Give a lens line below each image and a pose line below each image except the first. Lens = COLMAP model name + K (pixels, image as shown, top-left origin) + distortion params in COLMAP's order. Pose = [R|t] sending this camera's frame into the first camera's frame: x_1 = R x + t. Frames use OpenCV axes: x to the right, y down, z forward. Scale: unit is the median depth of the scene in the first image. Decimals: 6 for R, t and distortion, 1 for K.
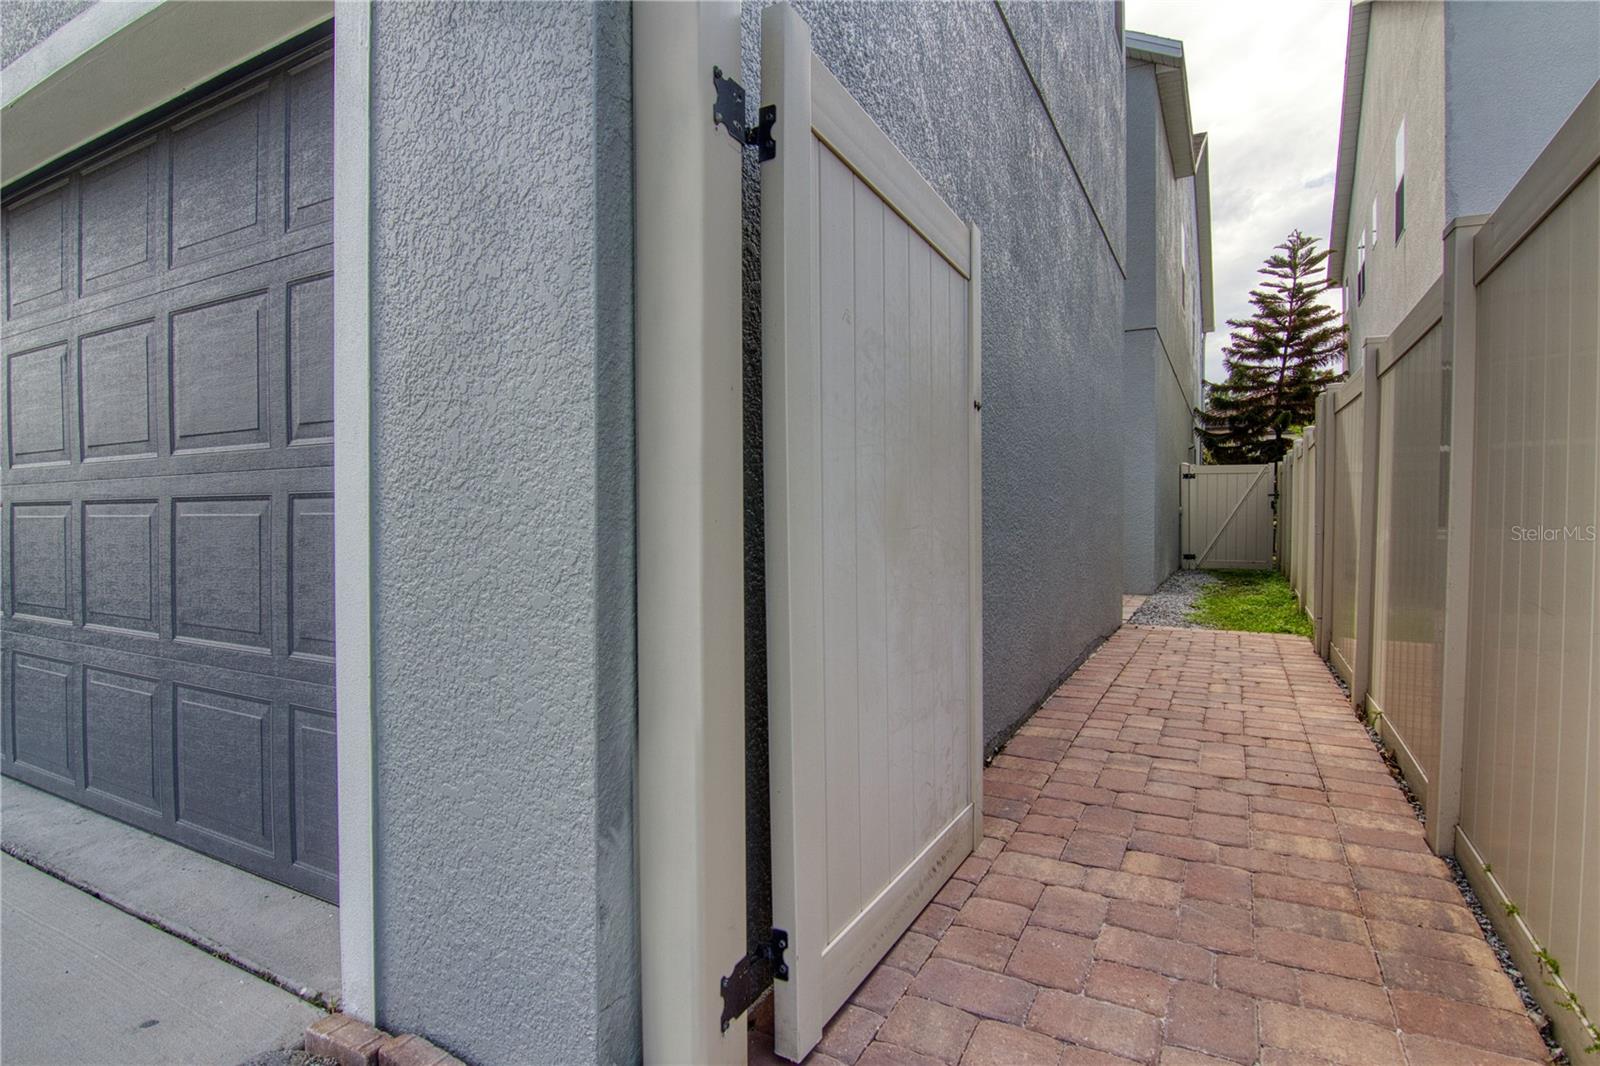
lens RADIAL K [[810.5, 0, 802.1], [0, 810.5, 532.6], [0, 0, 1]] dist [-0.002297, -0.014705]
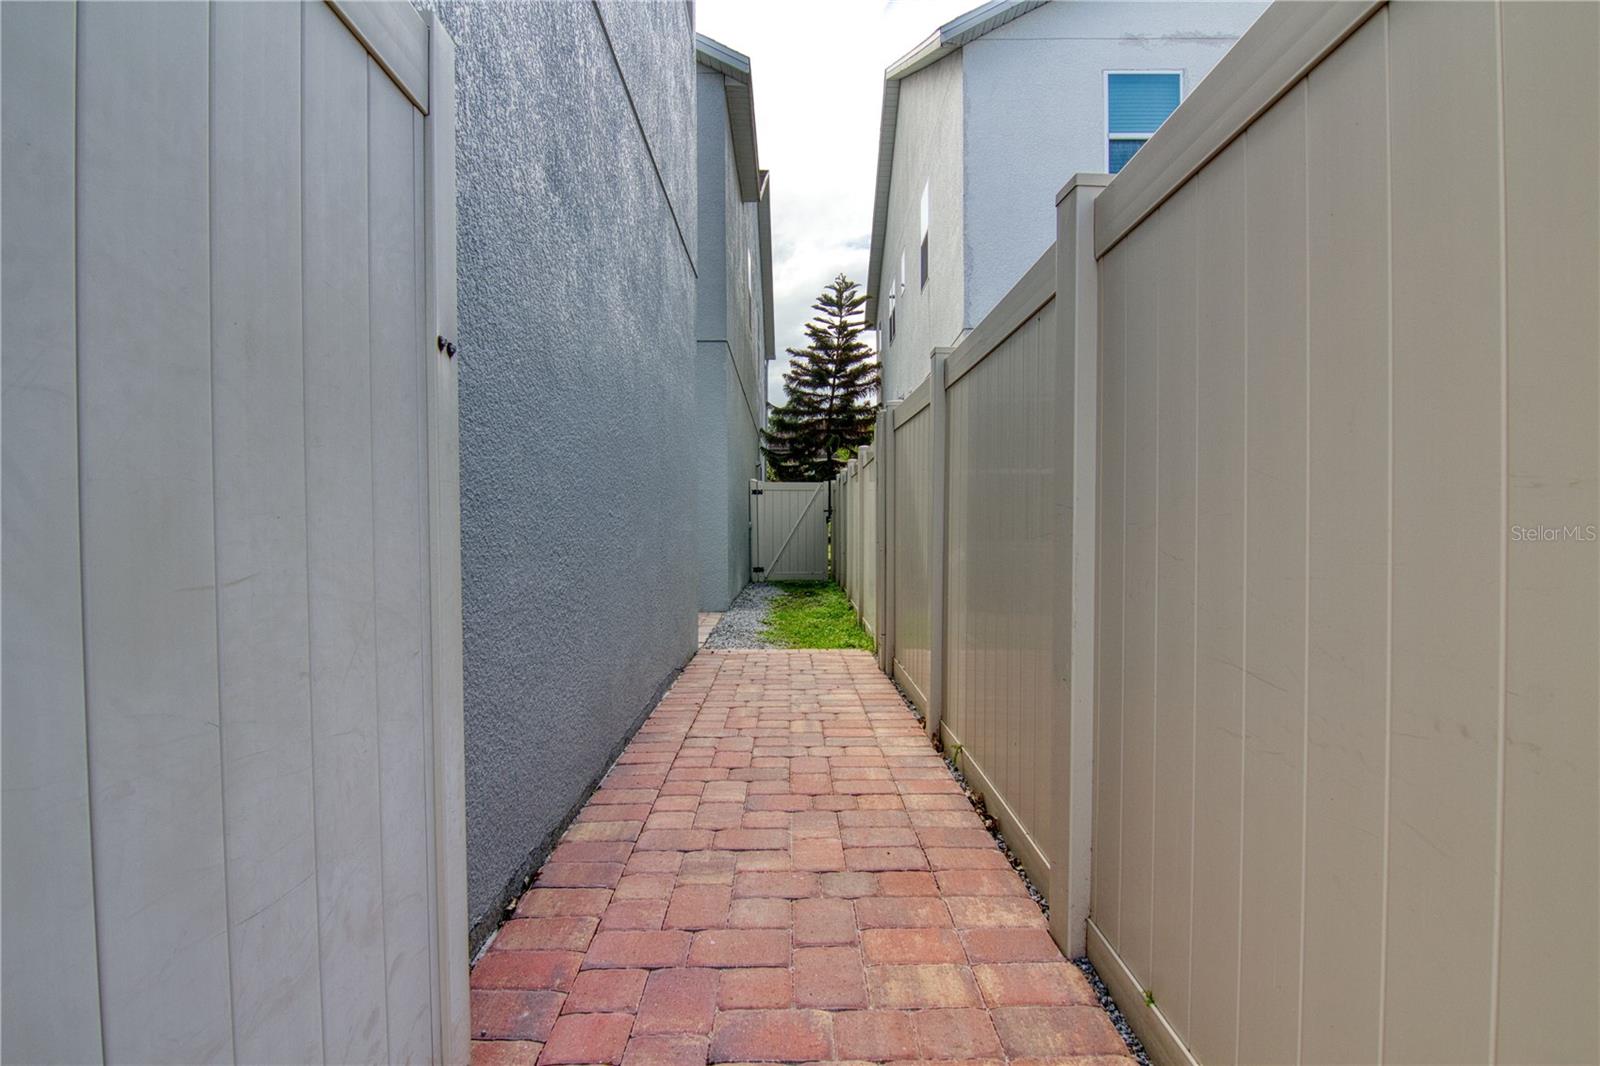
lens RADIAL K [[810.5, 0, 802.1], [0, 810.5, 532.6], [0, 0, 1]] dist [-0.002297, -0.014705]
pose [[0.875343, -0.005055, 0.483476, 0.039705], [0.013313, 0.999818, -0.013649, -0.004612], [-0.483319, 0.018384, 0.875251, 0.098253]]
